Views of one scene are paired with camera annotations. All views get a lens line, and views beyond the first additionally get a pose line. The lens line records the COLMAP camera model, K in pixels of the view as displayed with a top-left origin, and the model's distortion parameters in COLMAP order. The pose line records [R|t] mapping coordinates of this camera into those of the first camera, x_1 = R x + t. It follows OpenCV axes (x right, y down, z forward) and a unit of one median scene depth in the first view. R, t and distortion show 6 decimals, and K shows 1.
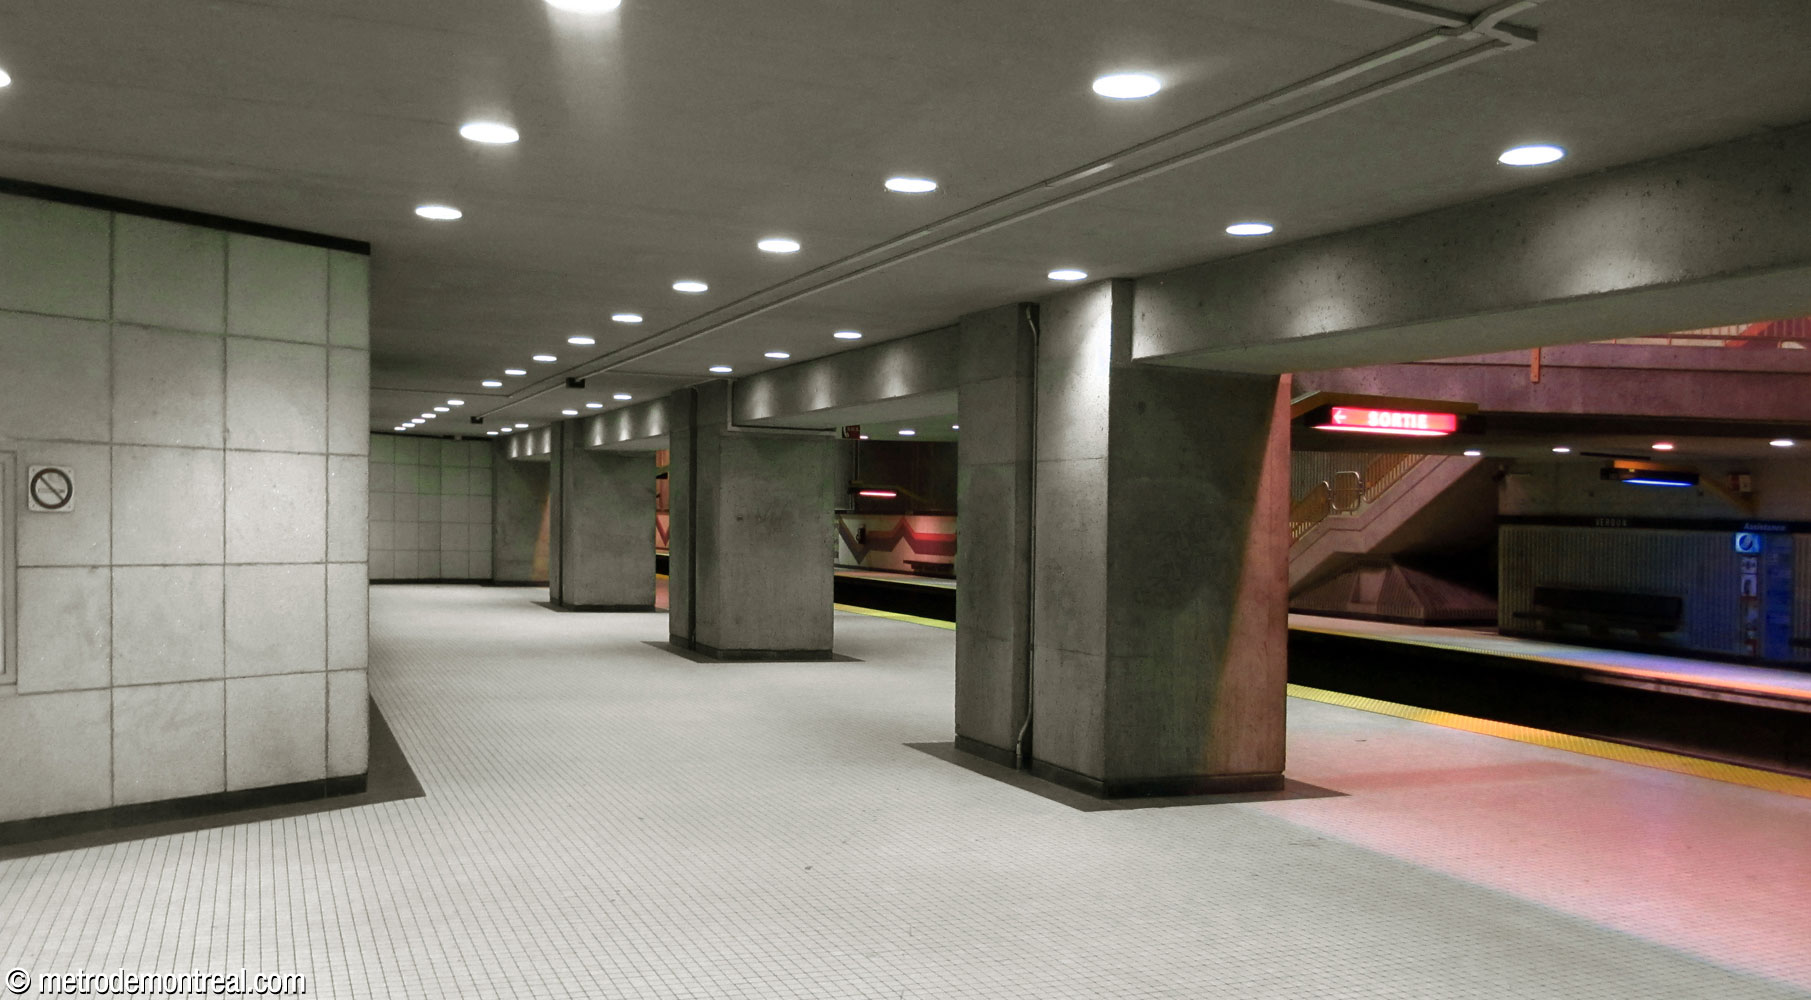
lens RADIAL K [[1592.5, 0, 905.0], [0, 1592.5, 505.9], [0, 0, 1]] dist [-0.014989, 0.000446]
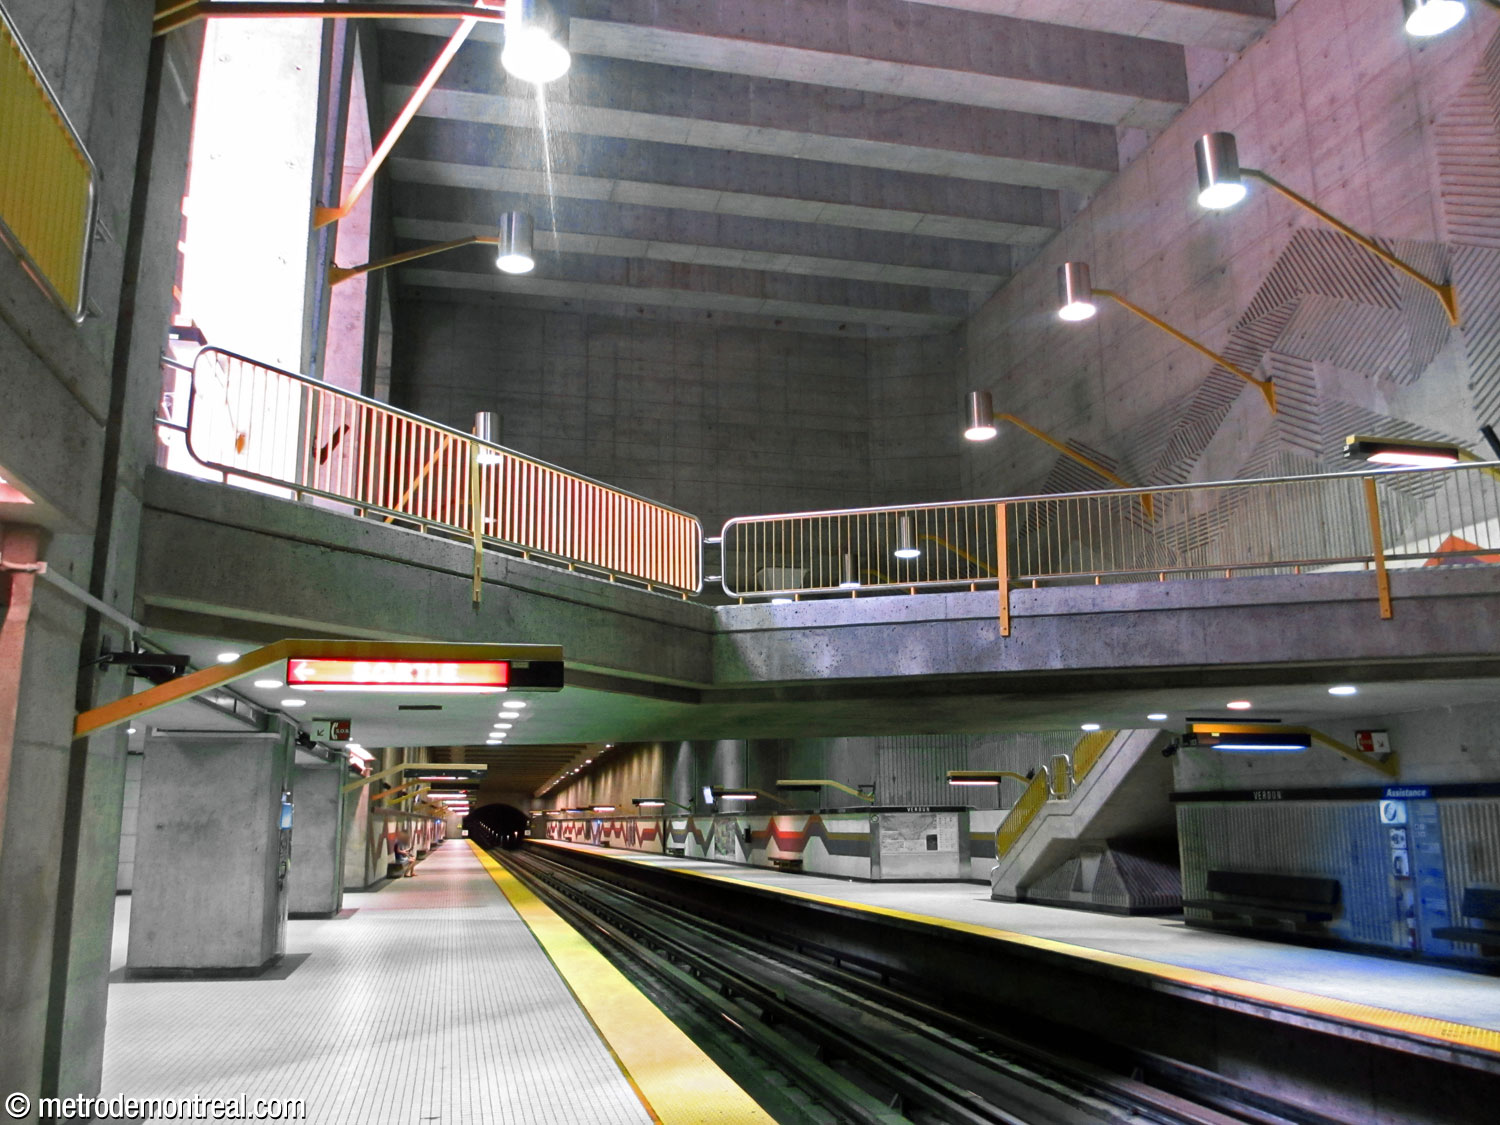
lens RADIAL K [[1248.6, 0, 752.0], [0, 1248.6, 554.0], [0, 0, 1]] dist [-0.052810, 0.007479]
pose [[0.976787, -0.078827, -0.199180, 0.337675], [0.037191, 0.978116, -0.204711, 0.009858], [0.210958, 0.192551, 0.958343, 0.265667]]
